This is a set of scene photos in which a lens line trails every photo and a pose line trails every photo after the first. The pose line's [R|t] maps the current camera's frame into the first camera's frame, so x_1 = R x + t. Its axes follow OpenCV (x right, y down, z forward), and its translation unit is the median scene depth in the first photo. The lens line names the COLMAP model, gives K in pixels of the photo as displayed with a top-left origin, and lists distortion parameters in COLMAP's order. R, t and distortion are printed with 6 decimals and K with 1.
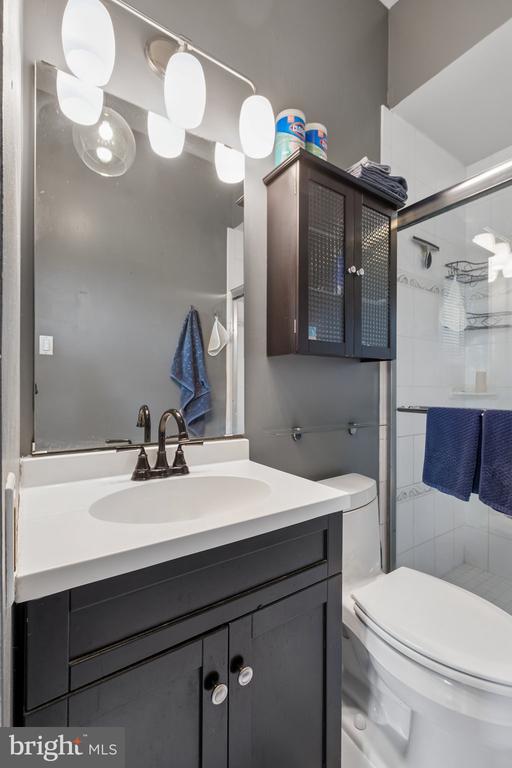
lens RADIAL K [[342.1, 0, 256.0], [0, 342.1, 384.0], [0, 0, 1]] dist [-0.001097, -0.000333]
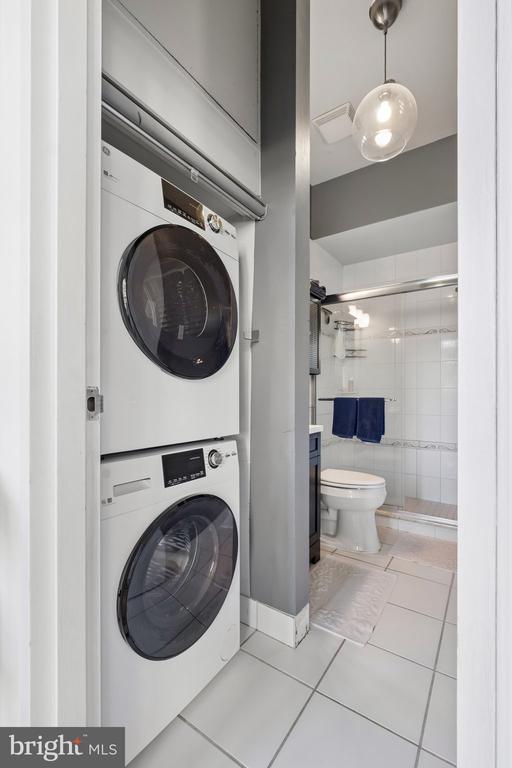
lens RADIAL K [[337.6, 0, 255.7], [0, 337.6, 391.1], [0, 0, 1]] dist [-0.003039, -0.000010]
pose [[0.935398, -0.004581, 0.353566, -0.618554], [0.003215, 0.999985, 0.004452, 0.015838], [-0.353581, -0.003028, 0.935399, -0.693562]]
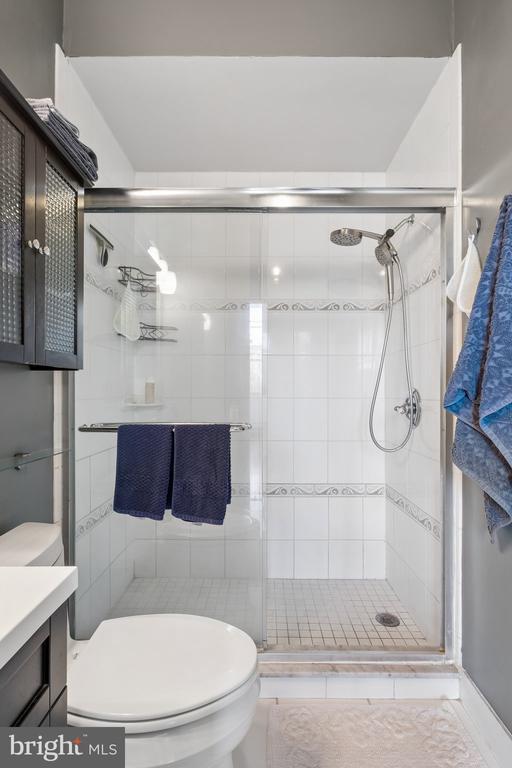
lens RADIAL K [[374.0, 0, 258.2], [0, 374.0, 389.9], [0, 0, 1]] dist [-0.000591, -0.000421]
pose [[0.578904, -0.003395, 0.815388, -0.072830], [-0.000432, 0.999990, 0.004470, -0.025850], [-0.815395, -0.002940, 0.578897, 0.131978]]
